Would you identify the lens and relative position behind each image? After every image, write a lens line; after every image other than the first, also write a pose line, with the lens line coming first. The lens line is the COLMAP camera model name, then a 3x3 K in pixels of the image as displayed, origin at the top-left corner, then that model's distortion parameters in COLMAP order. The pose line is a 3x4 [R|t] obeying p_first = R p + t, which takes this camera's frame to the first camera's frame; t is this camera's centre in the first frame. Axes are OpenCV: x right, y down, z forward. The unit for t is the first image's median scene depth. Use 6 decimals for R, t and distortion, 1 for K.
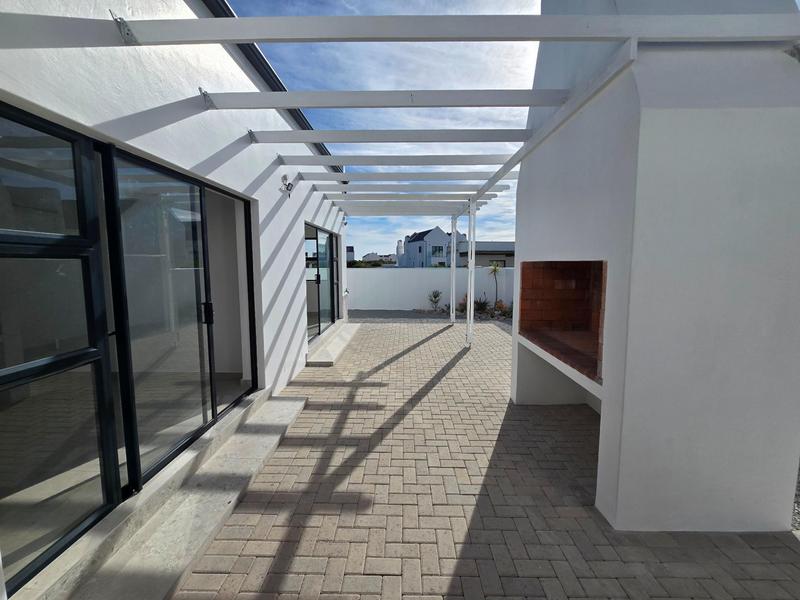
lens RADIAL K [[327.3, 0, 398.5], [0, 327.3, 294.8], [0, 0, 1]] dist [-0.001434, -0.000257]
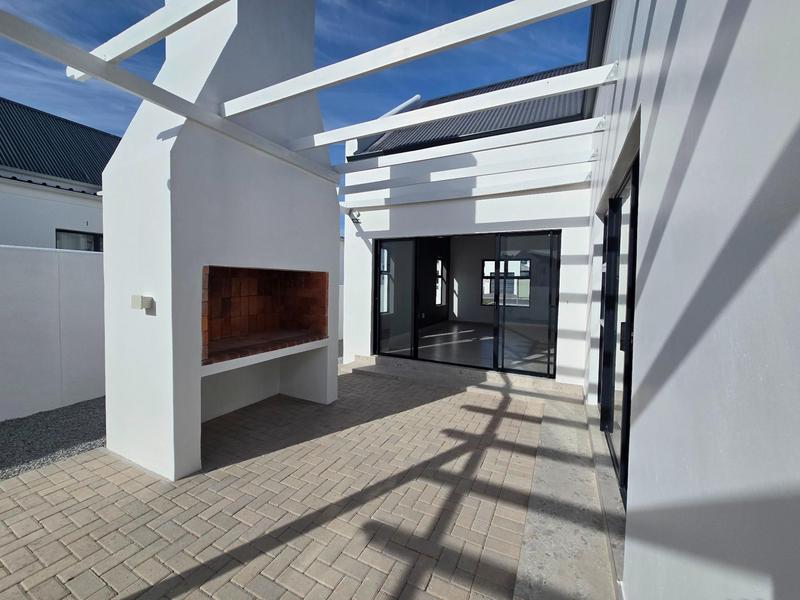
lens RADIAL K [[327.3, 0, 401.6], [0, 327.3, 297.8], [0, 0, 1]] dist [-0.001434, -0.000257]
pose [[-0.902966, -0.041434, 0.427710, -0.440417], [0.017743, 0.990897, 0.133451, -0.155414], [-0.429346, 0.128091, -0.894011, 1.947027]]
